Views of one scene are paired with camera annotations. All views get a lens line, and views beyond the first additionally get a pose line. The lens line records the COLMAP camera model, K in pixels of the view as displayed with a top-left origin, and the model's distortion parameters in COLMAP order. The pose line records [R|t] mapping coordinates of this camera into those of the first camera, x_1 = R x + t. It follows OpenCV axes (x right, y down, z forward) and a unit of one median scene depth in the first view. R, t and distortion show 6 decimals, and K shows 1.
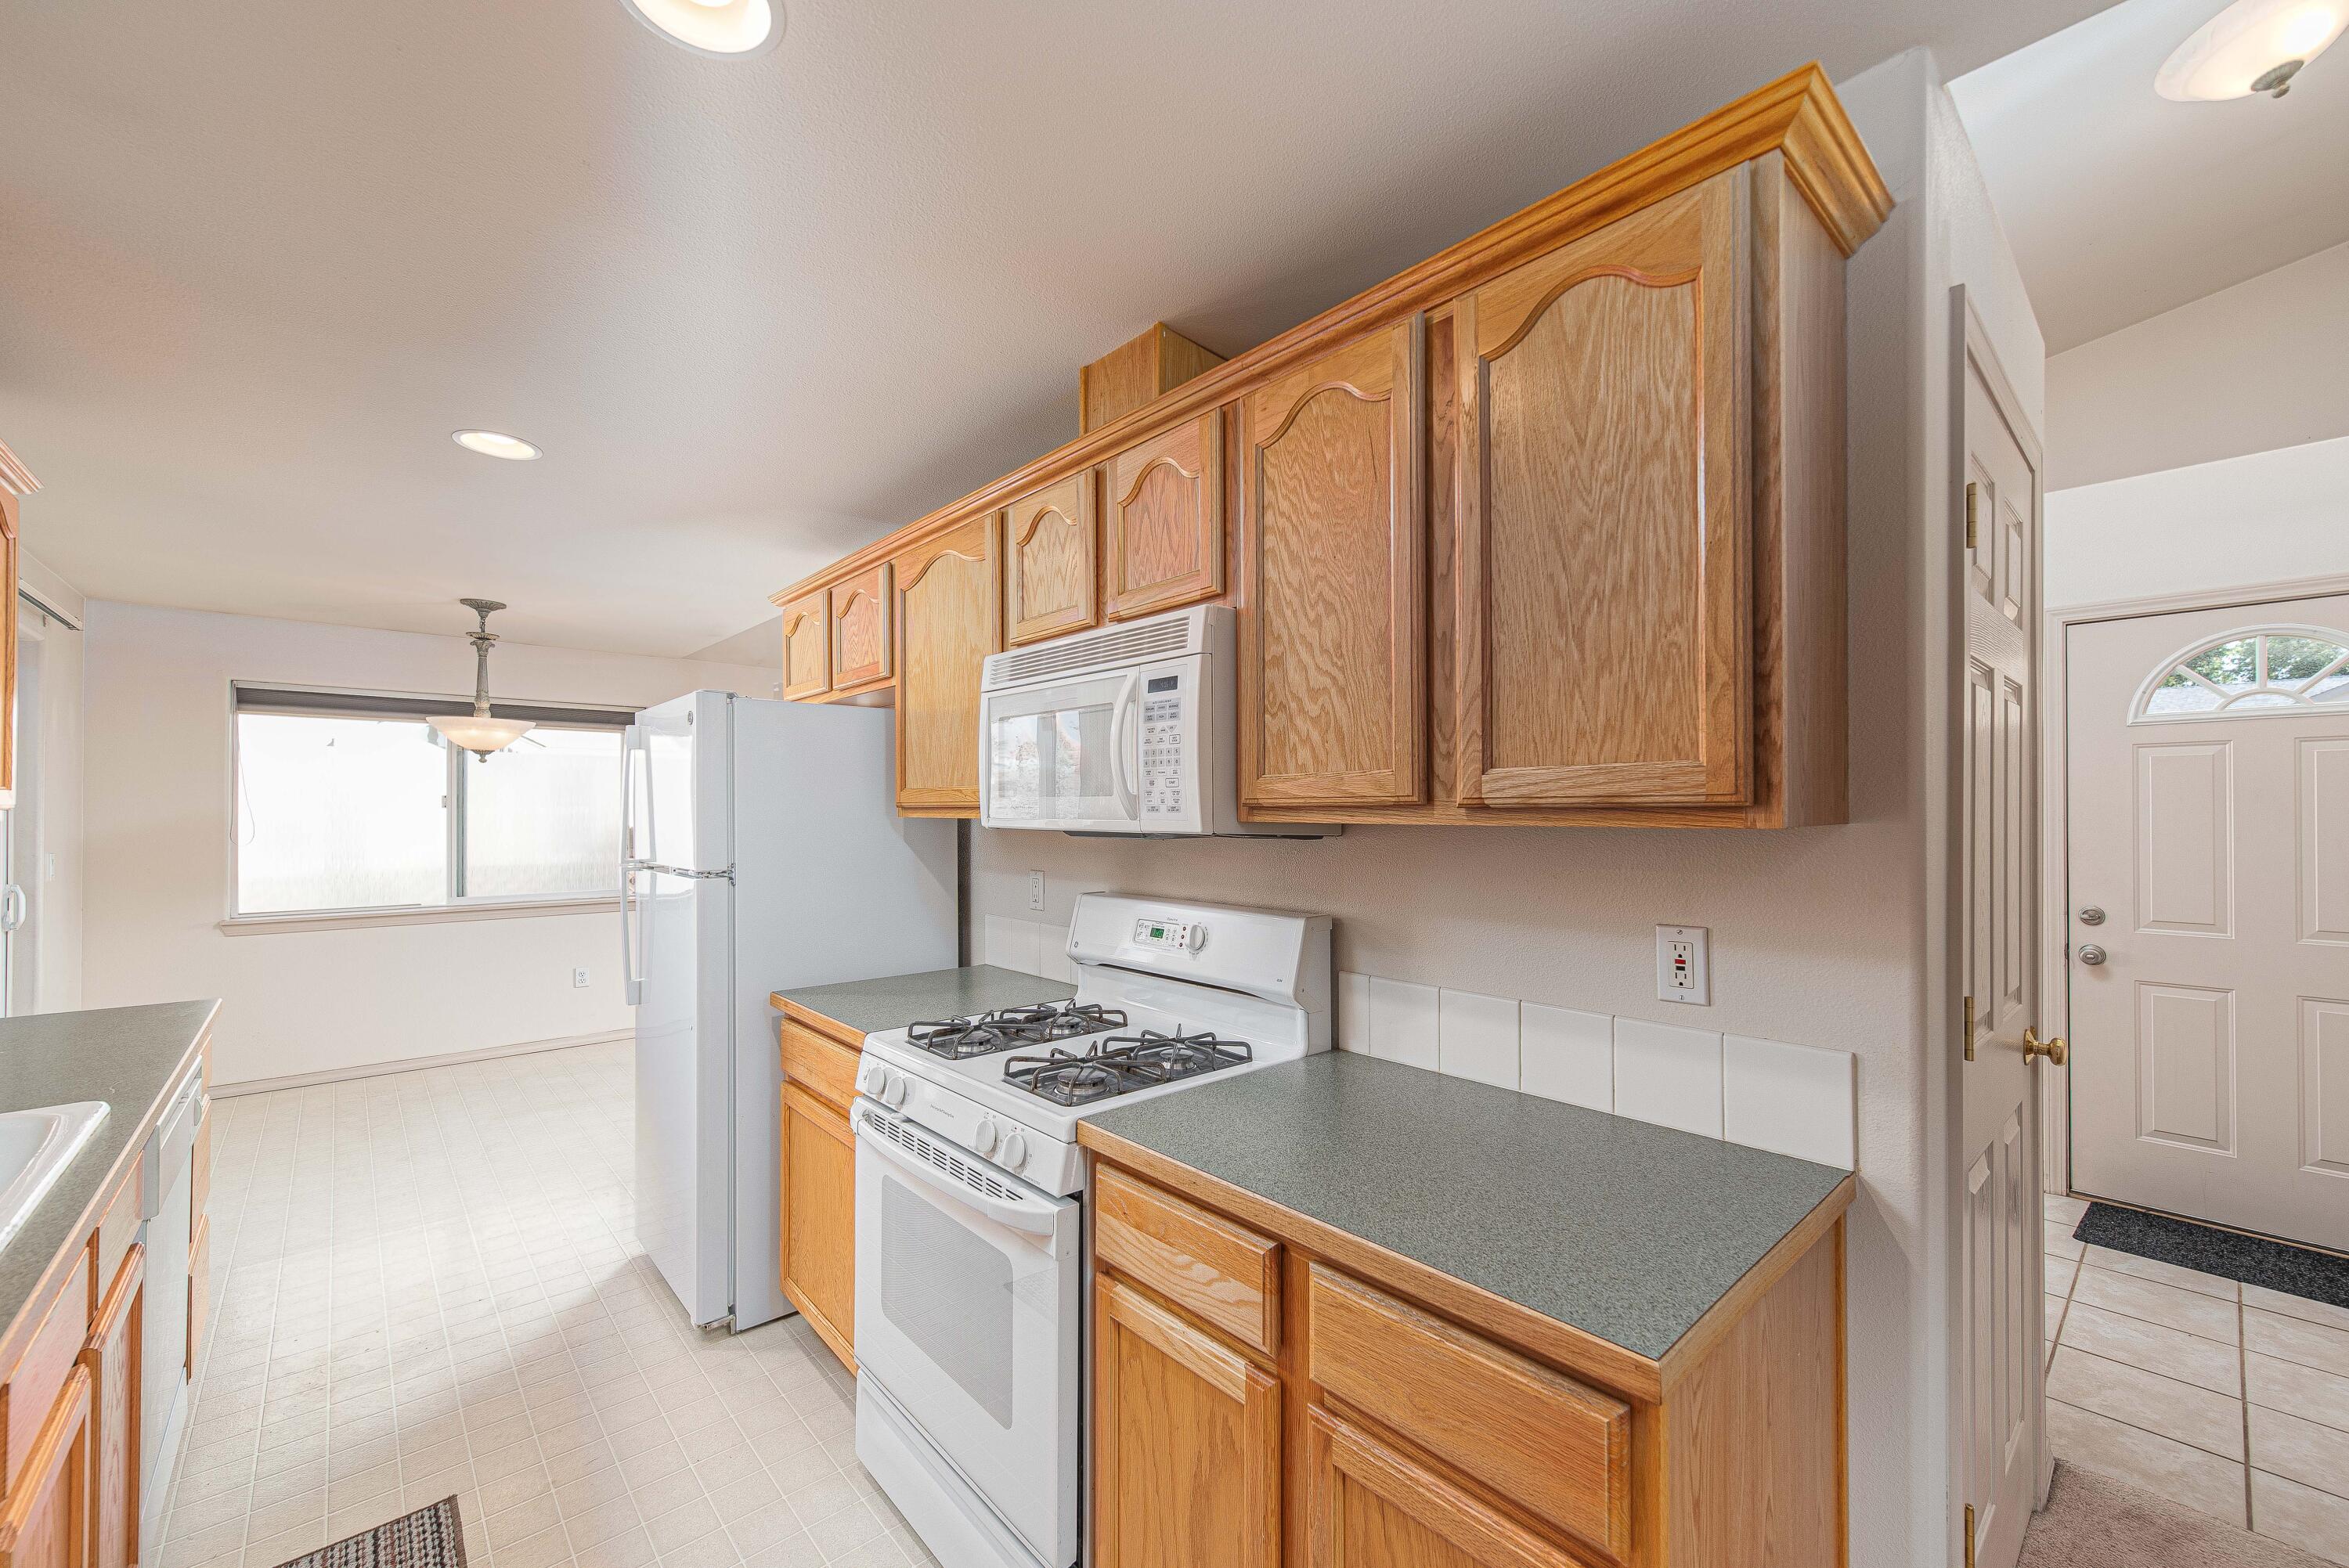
lens RADIAL K [[924.5, 0, 1176.4], [0, 924.5, 804.6], [0, 0, 1]] dist [0.000213, -0.000112]
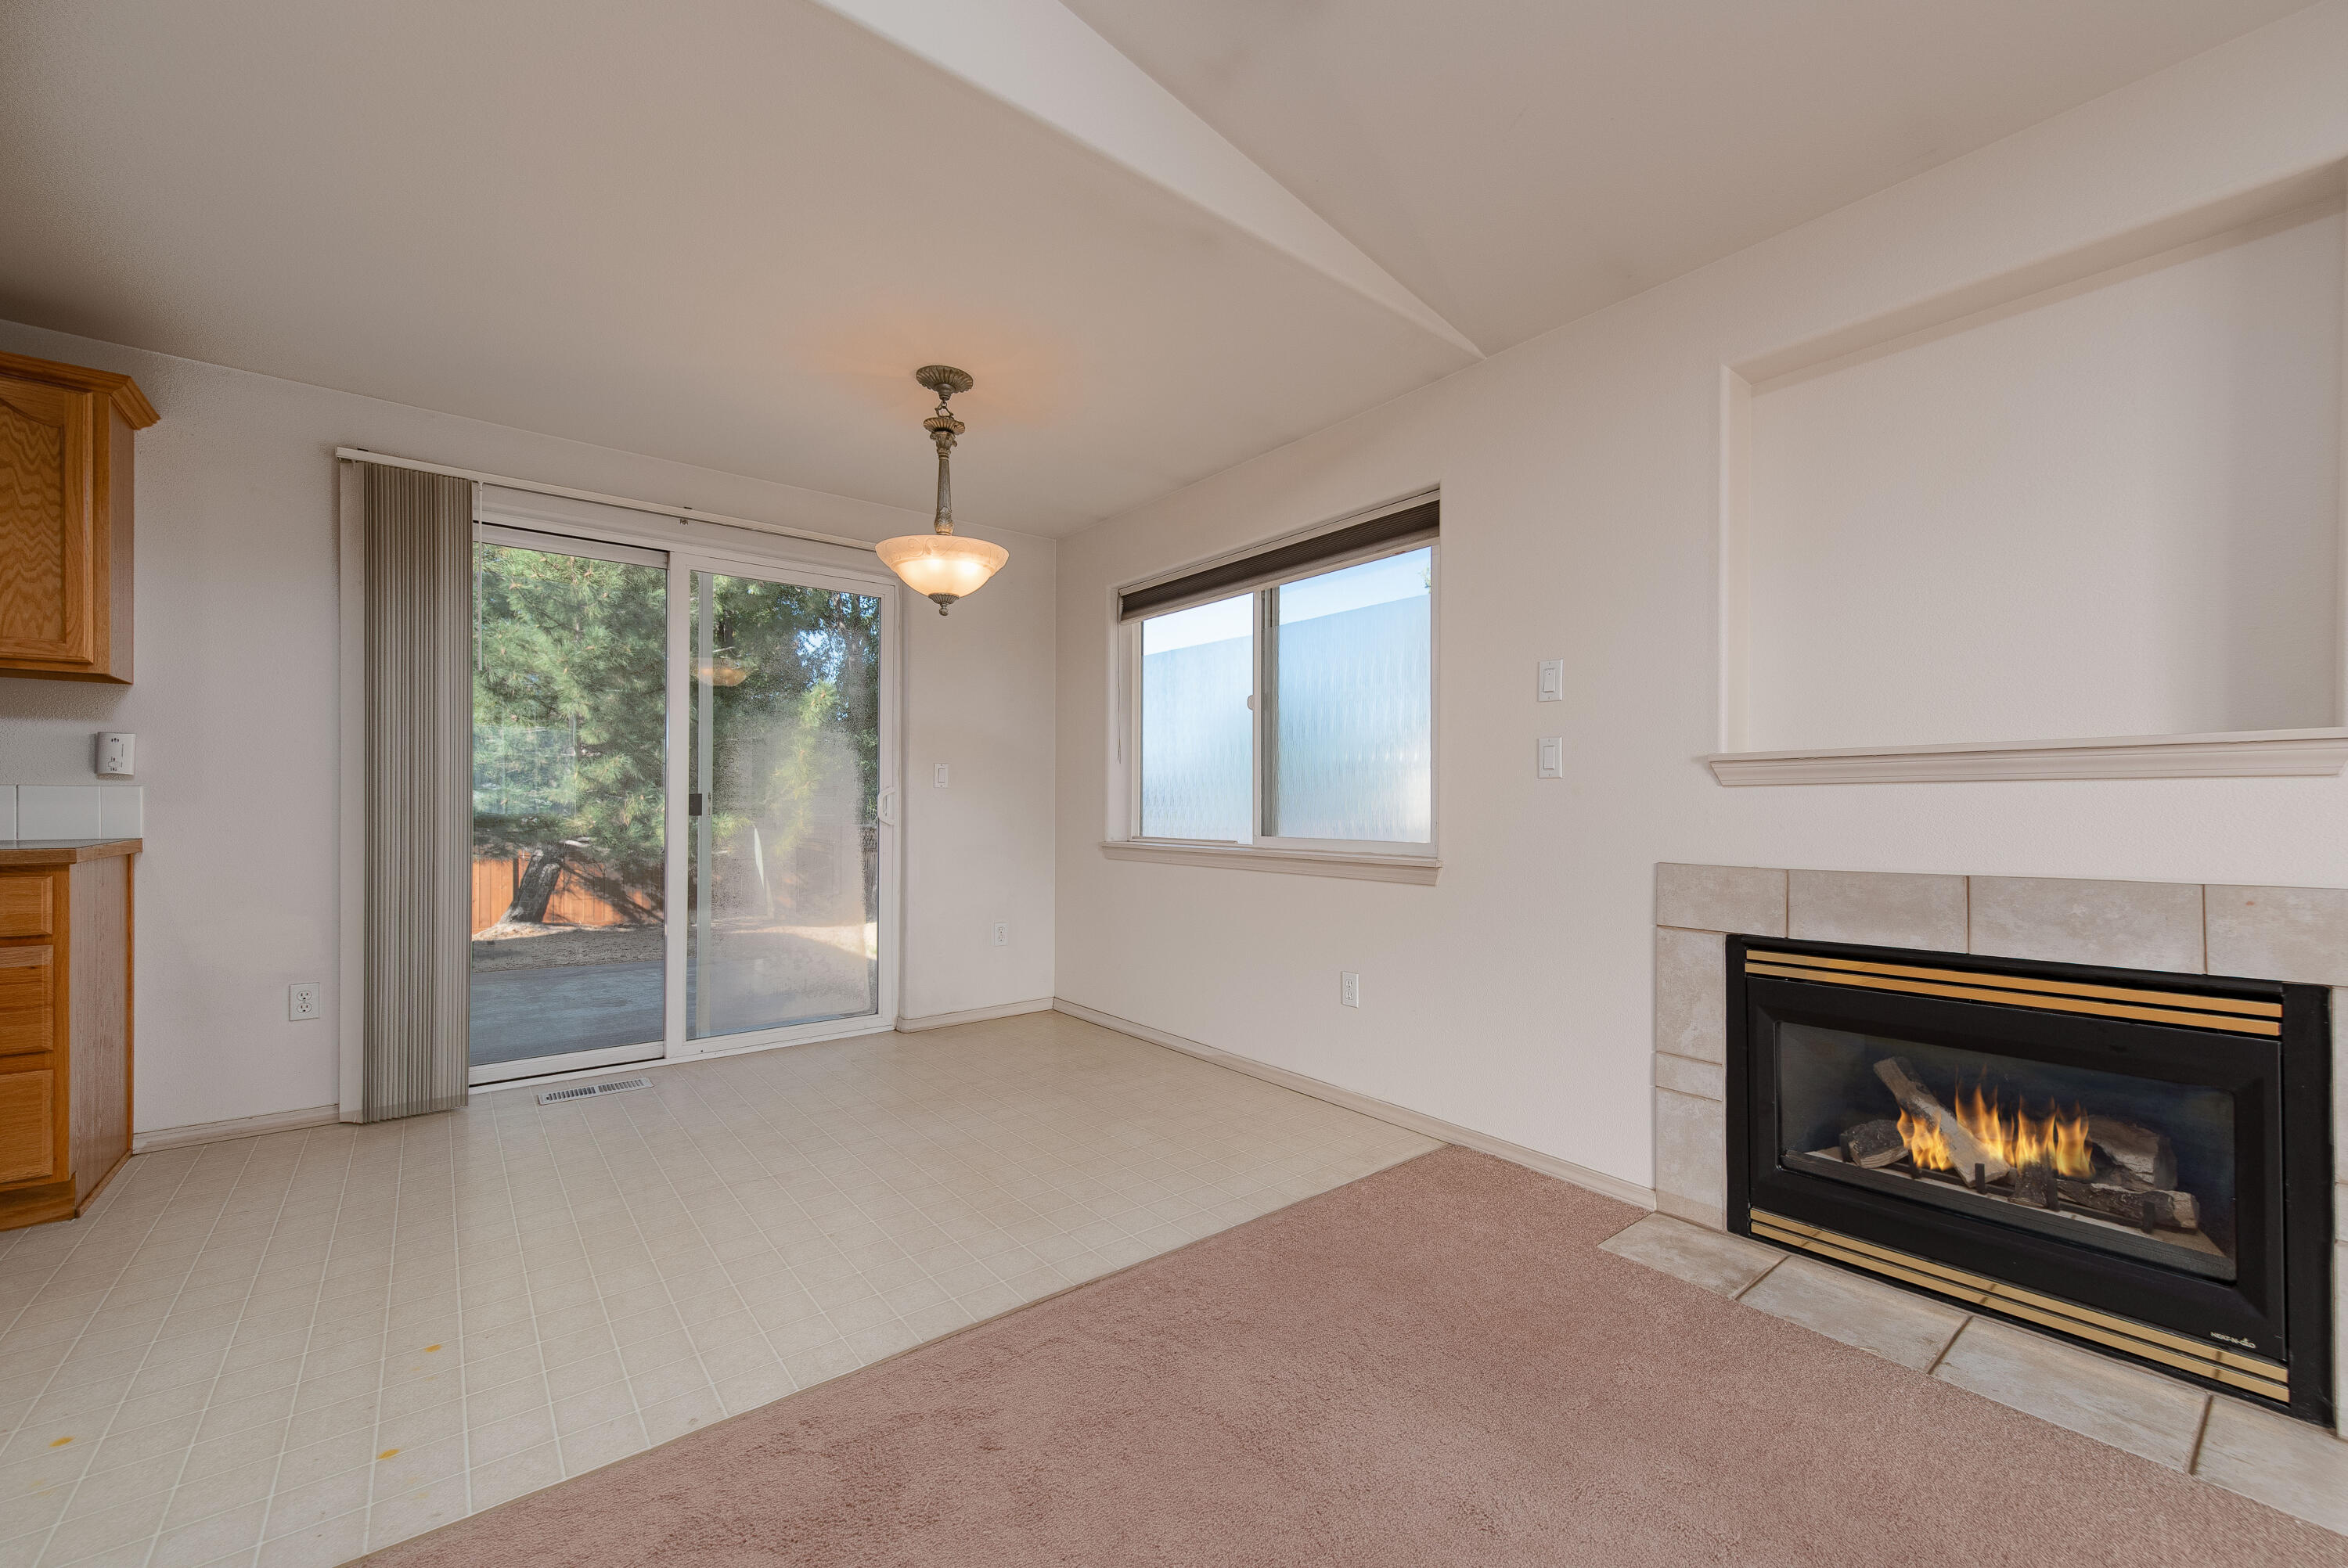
lens RADIAL K [[924.1, 0, 1175.9], [0, 924.1, 804.6], [0, 0, 1]] dist [0.000213, -0.000112]
pose [[-0.048563, 0.005162, -0.998807, -0.087984], [0.008076, 0.999956, 0.004775, 0.088740], [0.998787, -0.007834, -0.048602, 1.186778]]
